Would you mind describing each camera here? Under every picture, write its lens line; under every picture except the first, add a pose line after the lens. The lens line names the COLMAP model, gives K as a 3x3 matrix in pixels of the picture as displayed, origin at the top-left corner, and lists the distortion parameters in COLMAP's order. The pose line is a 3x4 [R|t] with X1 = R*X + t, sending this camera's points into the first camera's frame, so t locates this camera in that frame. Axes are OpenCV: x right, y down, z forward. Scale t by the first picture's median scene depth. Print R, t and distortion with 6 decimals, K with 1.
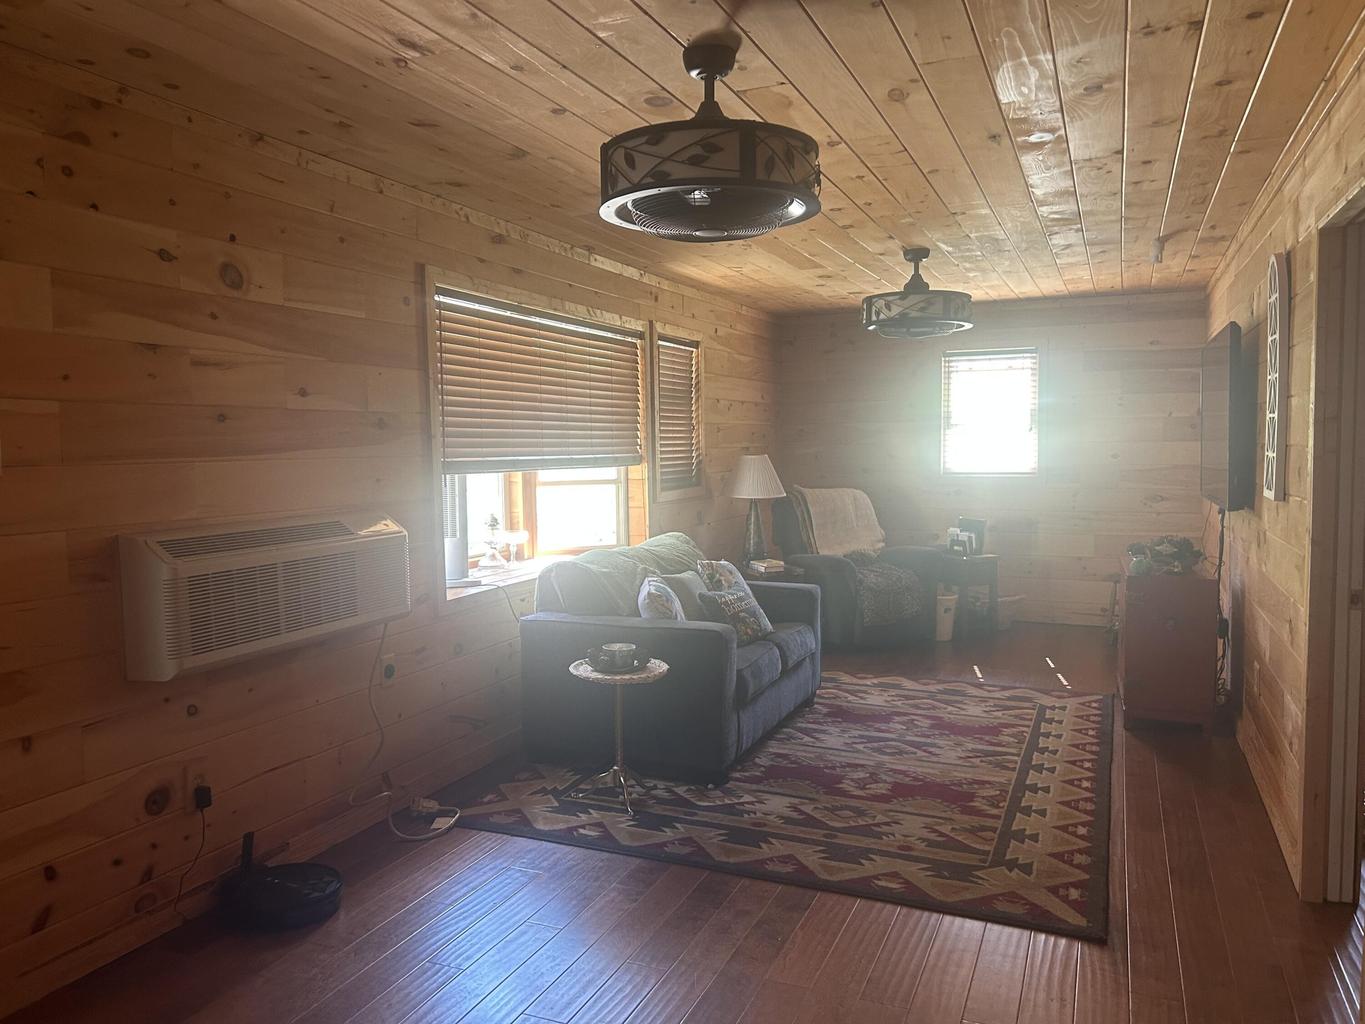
lens RADIAL K [[1020.4, 0, 670.5], [0, 1020.4, 516.3], [0, 0, 1]] dist [0.050828, -0.061366]
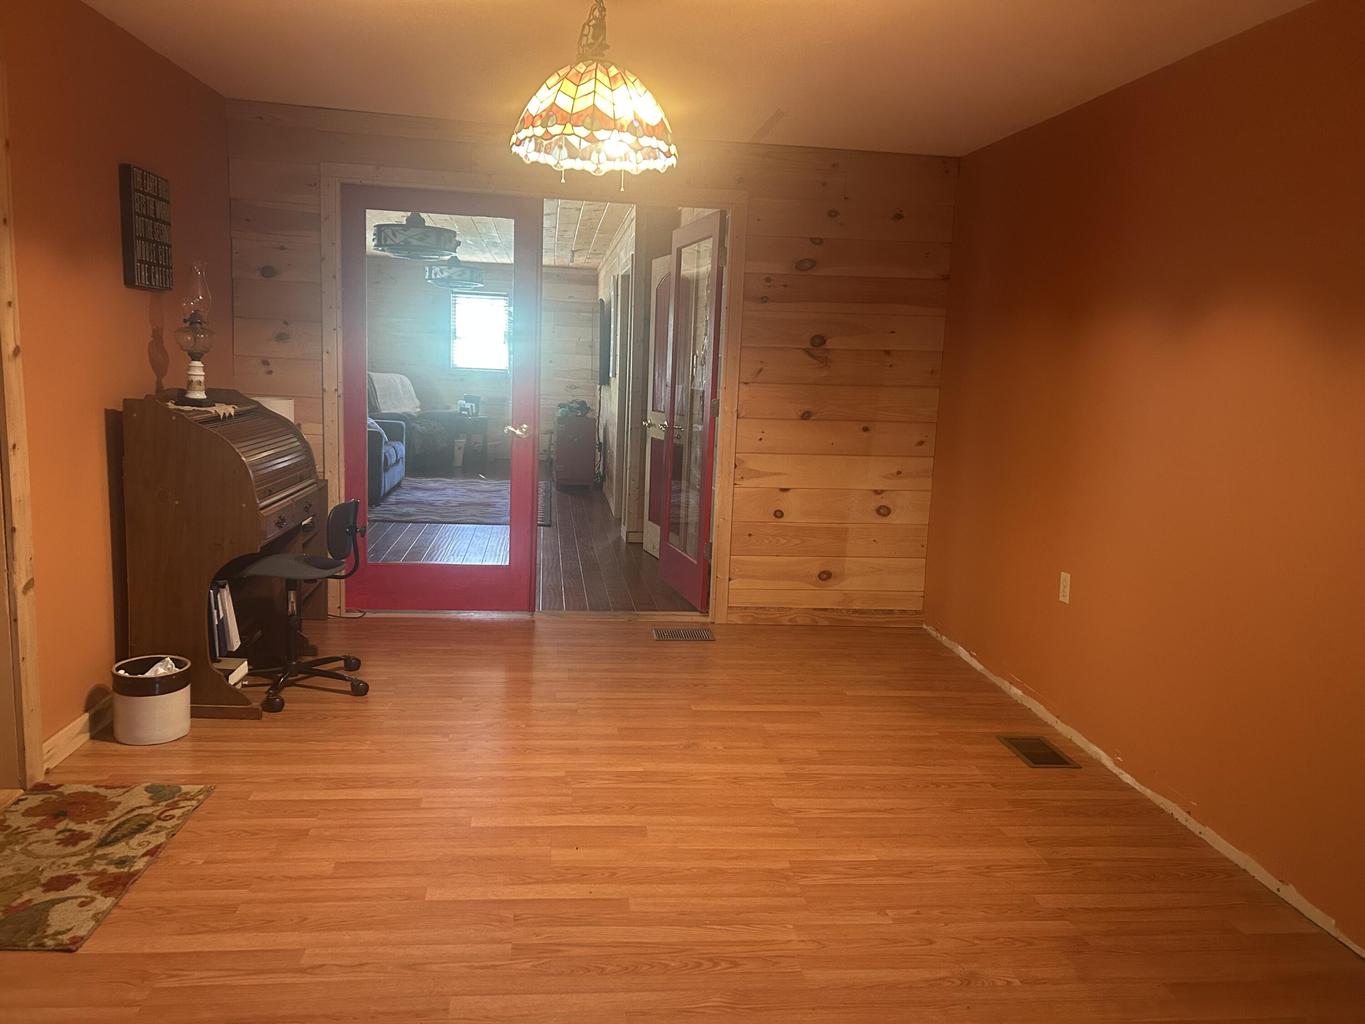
lens RADIAL K [[1020.4, 0, 679.1], [0, 1020.4, 519.1], [0, 0, 1]] dist [0.050828, -0.061366]
pose [[0.858911, -0.029676, 0.511264, -0.300788], [-0.015144, 0.996411, 0.083278, 0.065233], [-0.511901, -0.079271, 0.855379, -0.672369]]
